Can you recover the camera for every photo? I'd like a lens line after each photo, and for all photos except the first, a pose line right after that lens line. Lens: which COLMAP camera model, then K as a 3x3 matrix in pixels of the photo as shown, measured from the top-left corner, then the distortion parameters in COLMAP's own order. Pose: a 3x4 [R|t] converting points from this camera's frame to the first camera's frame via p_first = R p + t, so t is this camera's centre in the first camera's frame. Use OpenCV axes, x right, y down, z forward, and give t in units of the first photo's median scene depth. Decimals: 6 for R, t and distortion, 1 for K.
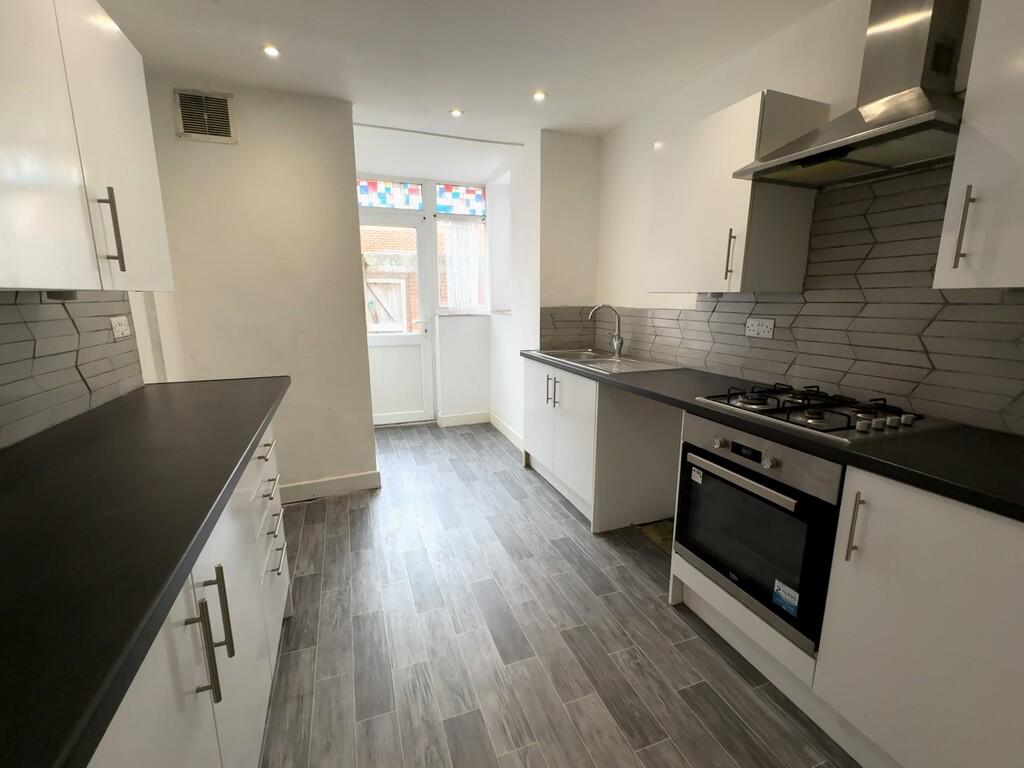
lens RADIAL K [[410.4, 0, 510.1], [0, 410.4, 380.8], [0, 0, 1]] dist [0.003745, 0.000184]
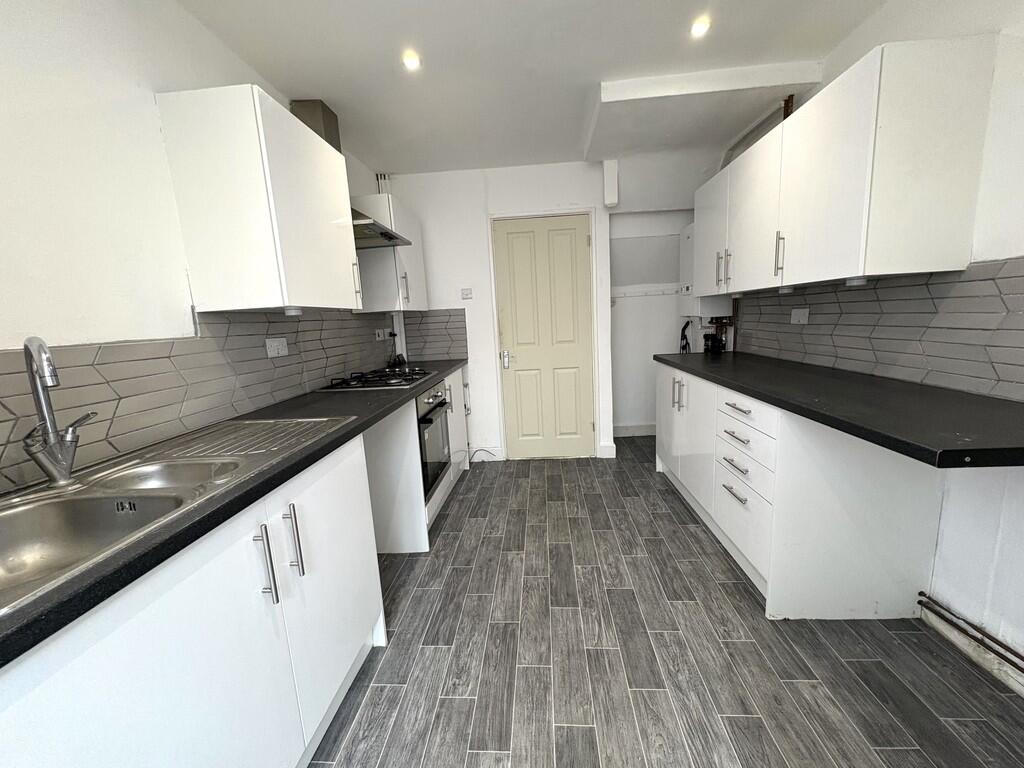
lens RADIAL K [[410.4, 0, 509.9], [0, 410.4, 381.3], [0, 0, 1]] dist [0.003745, 0.000184]
pose [[-0.906435, -0.018449, 0.421943, -0.214834], [0.136428, 0.932698, 0.333860, -0.299714], [-0.399705, 0.360187, -0.842912, 1.648401]]
